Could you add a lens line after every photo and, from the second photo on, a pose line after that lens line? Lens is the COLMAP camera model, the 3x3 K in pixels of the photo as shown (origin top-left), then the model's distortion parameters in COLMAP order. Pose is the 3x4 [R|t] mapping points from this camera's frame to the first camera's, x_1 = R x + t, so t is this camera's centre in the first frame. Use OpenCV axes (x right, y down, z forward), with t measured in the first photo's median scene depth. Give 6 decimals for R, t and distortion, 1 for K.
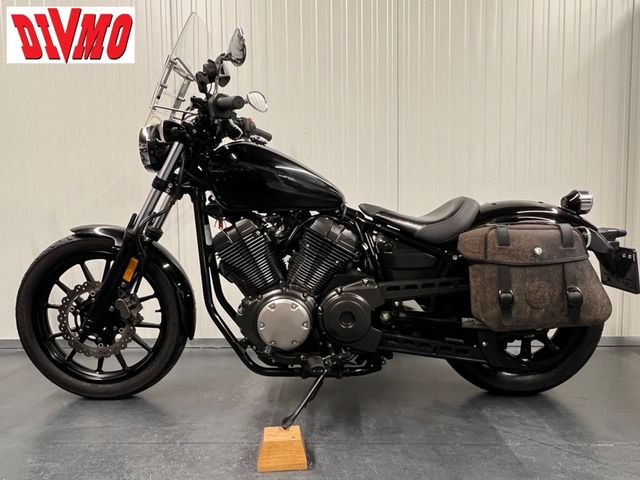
lens RADIAL K [[466.0, 0, 313.7], [0, 466.0, 251.4], [0, 0, 1]] dist [0.003431, 0.001444]
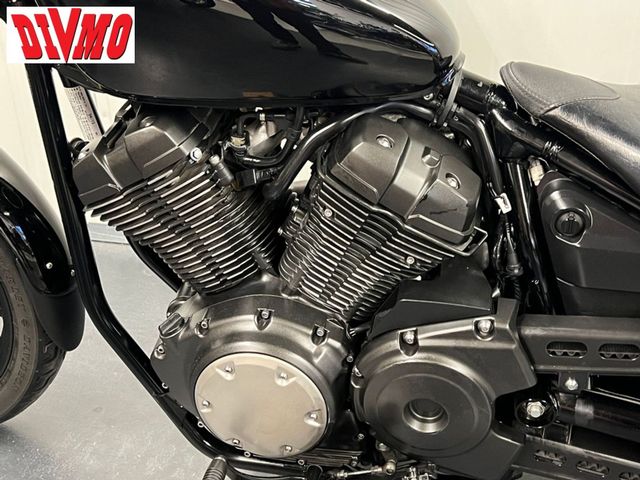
lens RADIAL K [[896.9, 0, 321.1], [0, 896.9, 251.1], [0, 0, 1]] dist [0.139688, 0.000000]
pose [[0.982500, 0.086640, -0.164887, 0.094548], [-0.003313, 0.893221, 0.449606, -0.286838], [0.186234, -0.441191, 0.877877, 0.392850]]
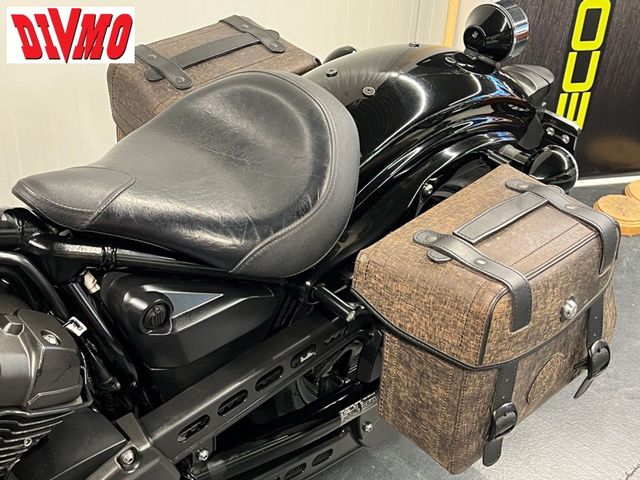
lens RADIAL K [[896.9, 0, 325.7], [0, 896.9, 241.1], [0, 0, 1]] dist [0.139688, 0.000000]
pose [[0.711711, -0.342632, 0.613246, -0.123289], [-0.022637, 0.861343, 0.507520, -0.378374], [-0.702107, -0.375090, 0.605271, 0.566346]]
